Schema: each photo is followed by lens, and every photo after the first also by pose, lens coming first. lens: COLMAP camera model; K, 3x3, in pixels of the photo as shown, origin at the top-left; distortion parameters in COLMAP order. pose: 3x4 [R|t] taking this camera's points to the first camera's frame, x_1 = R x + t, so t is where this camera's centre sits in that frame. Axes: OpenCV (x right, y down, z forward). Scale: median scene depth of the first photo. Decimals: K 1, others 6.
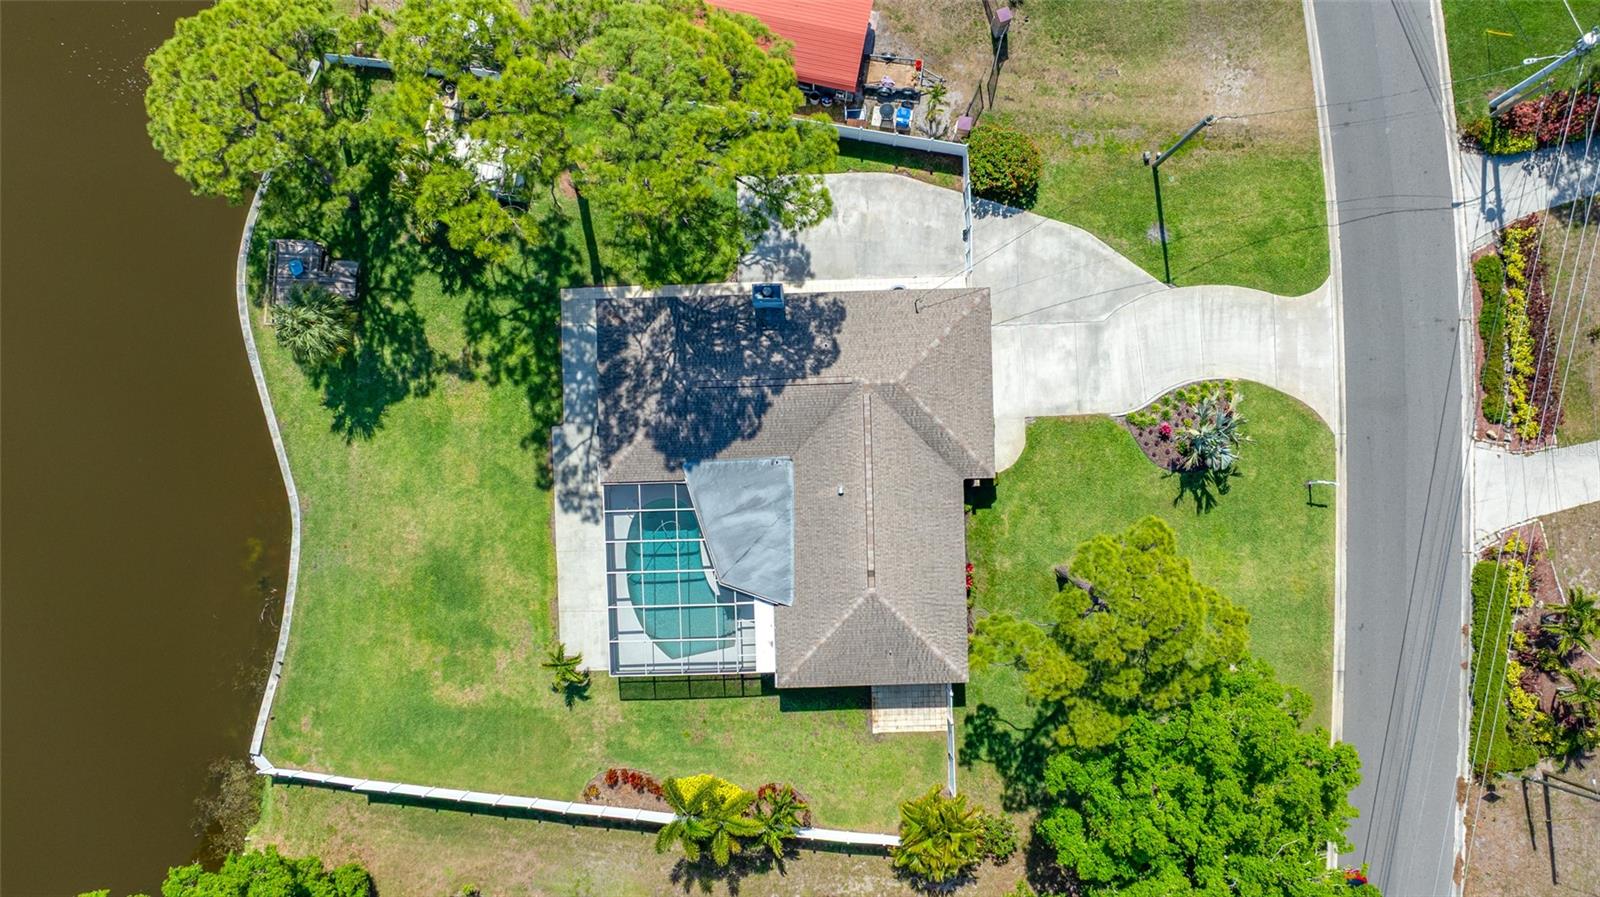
lens RADIAL K [[1132.4, 0, 816.3], [0, 1132.4, 495.1], [0, 0, 1]] dist [-0.033518, 0.034046]
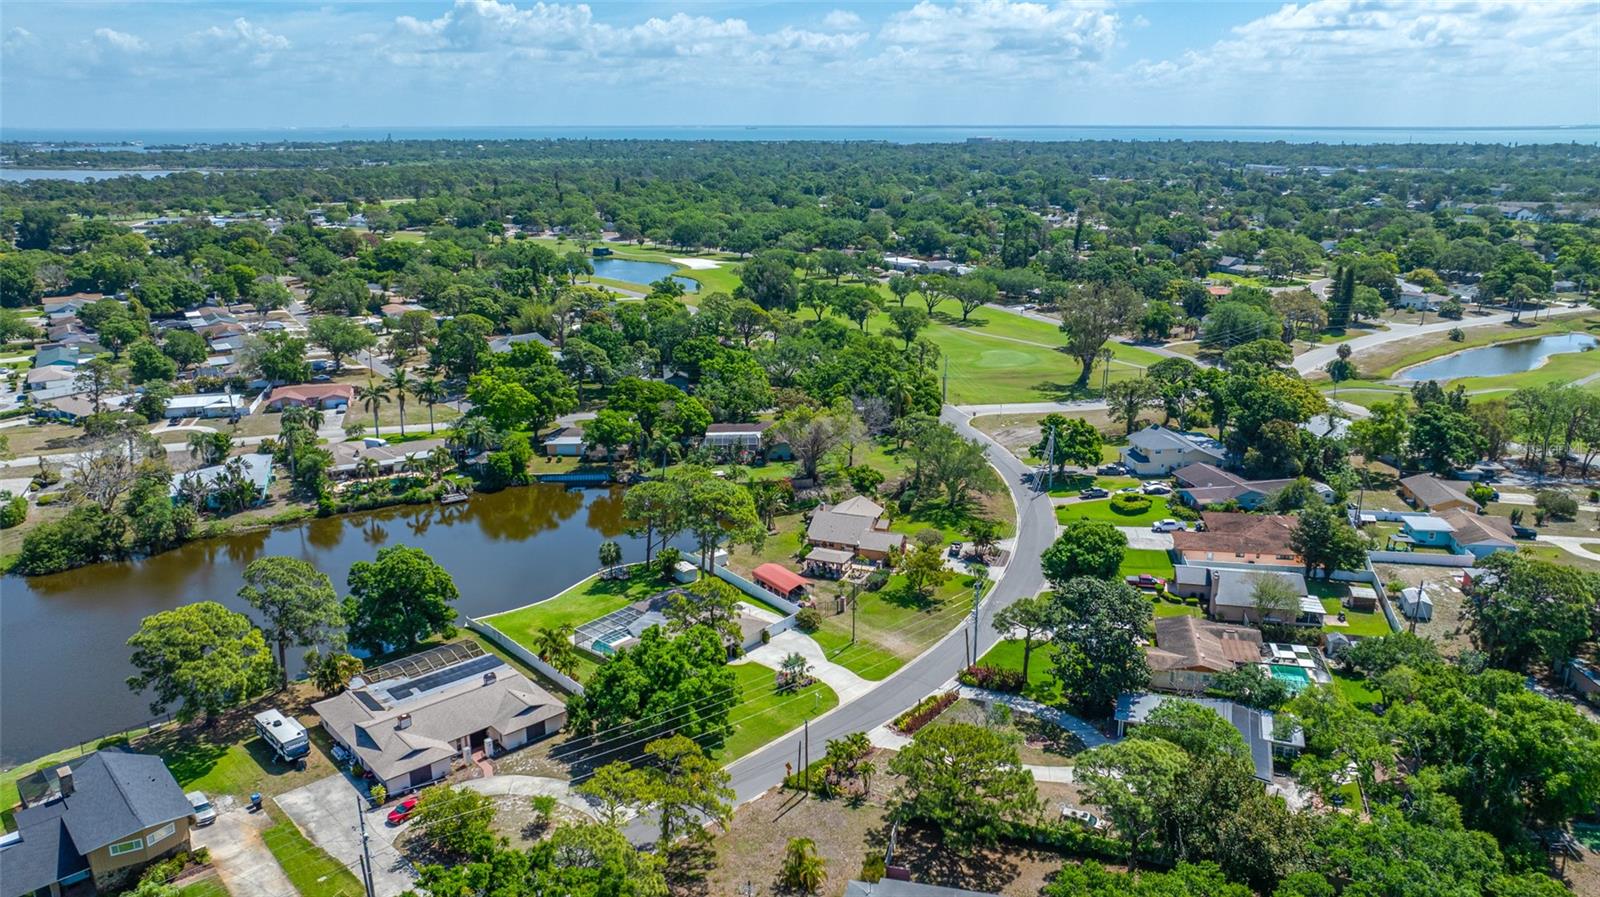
lens RADIAL K [[1132.4, 0, 811.7], [0, 1132.4, 451.4], [0, 0, 1]] dist [-0.033518, 0.034046]
pose [[0.738767, 0.191593, -0.646155, 1.853994], [-0.673954, 0.214575, -0.706926, 1.553015], [0.003206, 0.957731, 0.287646, -0.195386]]
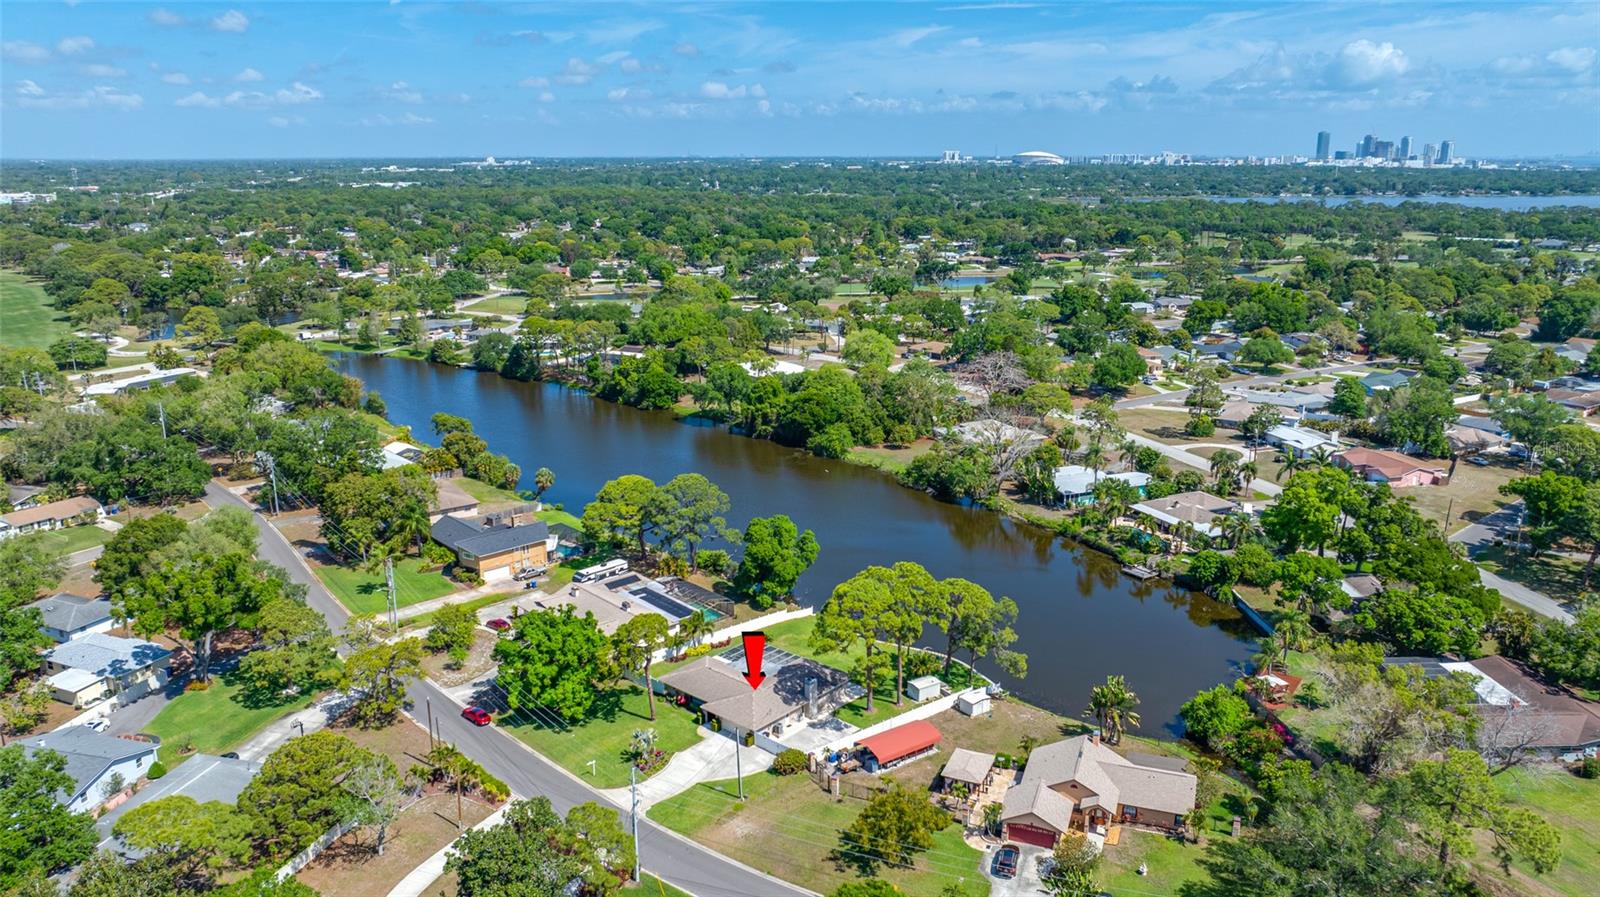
lens RADIAL K [[1132.4, 0, 798.4], [0, 1132.4, 453.5], [0, 0, 1]] dist [-0.033518, 0.034046]
pose [[-0.682860, 0.192848, -0.704636, 1.630508], [-0.730472, -0.166233, 0.662403, -1.706580], [0.010610, 0.967045, 0.254384, -0.201569]]
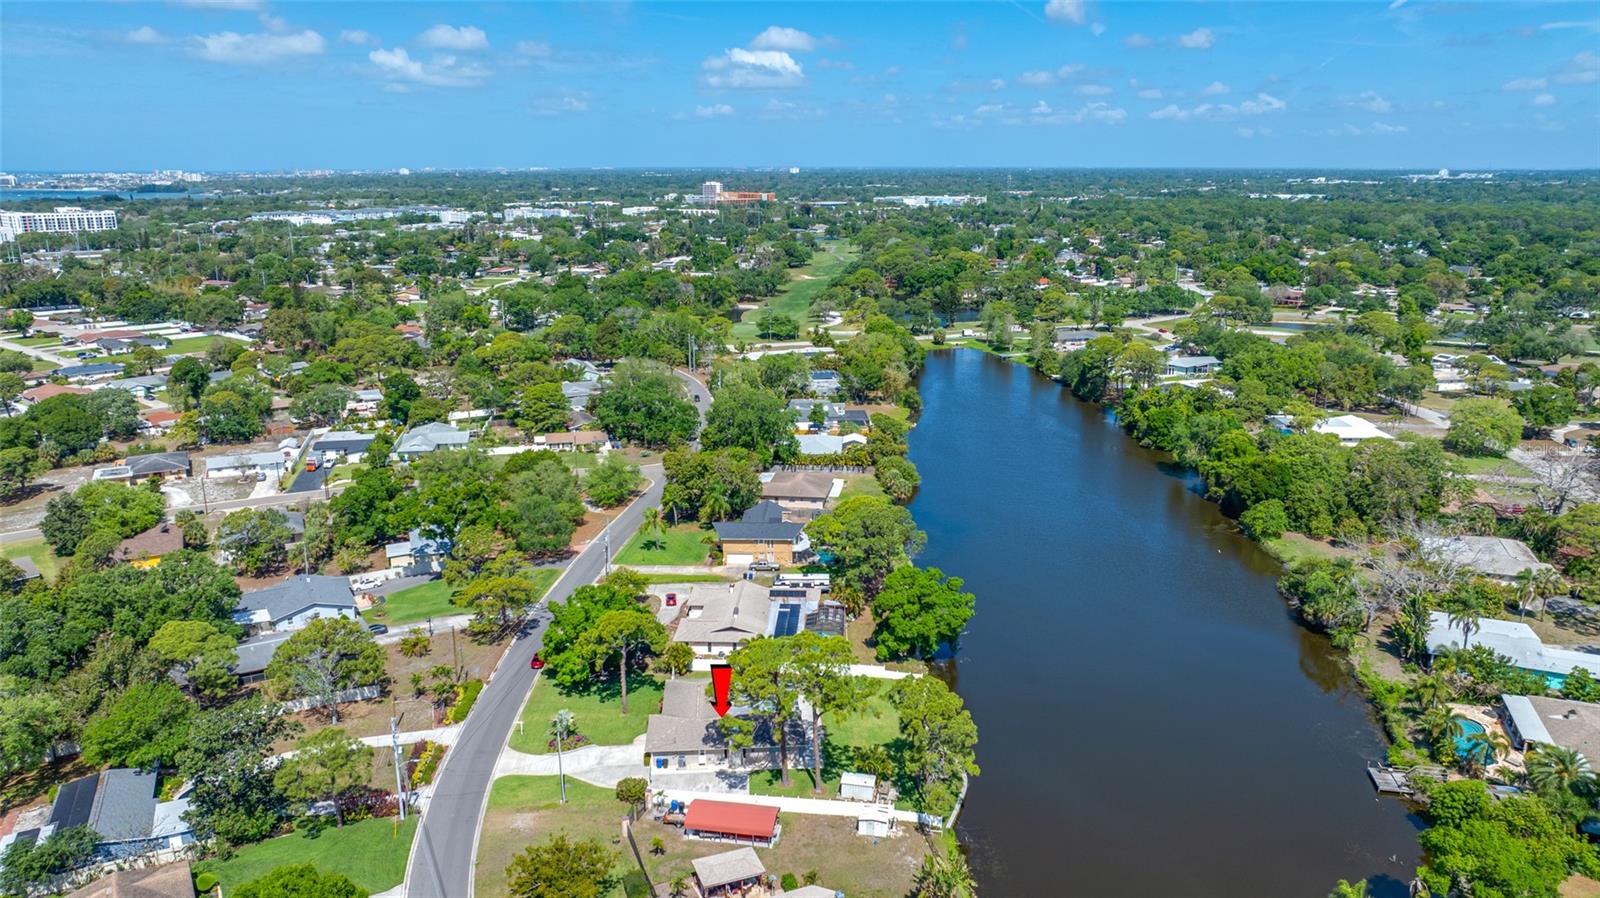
lens RADIAL K [[1132.4, 0, 800.7], [0, 1132.4, 442.1], [0, 0, 1]] dist [-0.033518, 0.034046]
pose [[-0.999331, 0.013376, -0.034041, -0.106275], [-0.036208, -0.230395, 0.972423, -2.322014], [0.005165, 0.973005, 0.230725, -0.210985]]
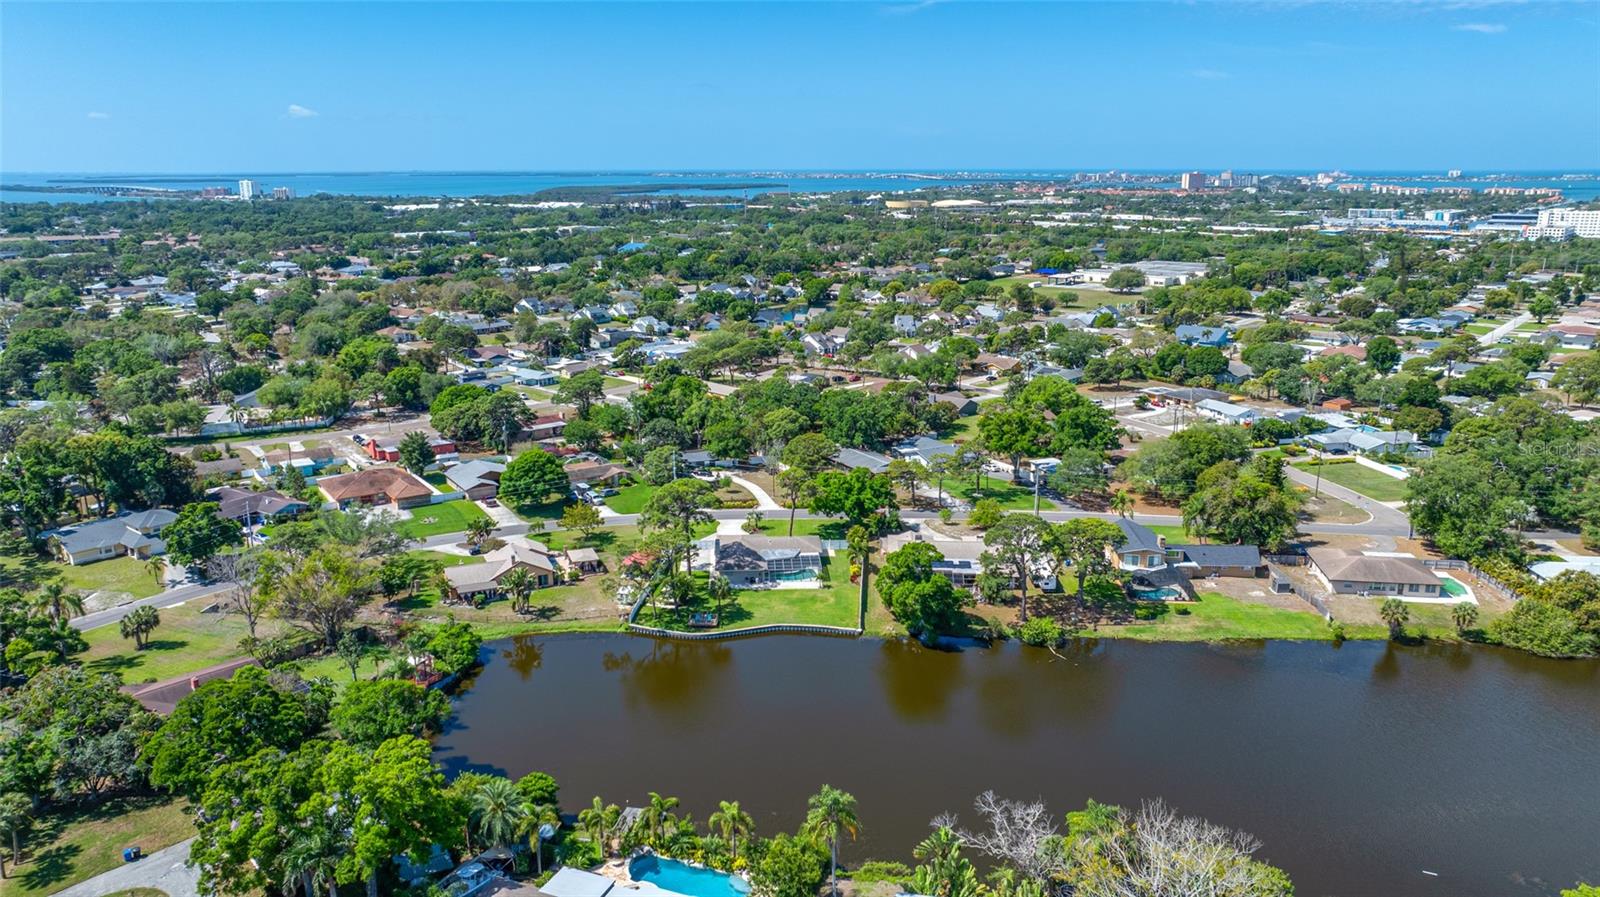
lens RADIAL K [[1132.4, 0, 803.0], [0, 1132.4, 442.0], [0, 0, 1]] dist [-0.033518, 0.034046]
pose [[-0.031659, -0.234534, 0.971592, -3.409591], [0.999473, -0.000491, 0.032449, -0.013827], [-0.007134, 0.972108, 0.234426, -0.217486]]
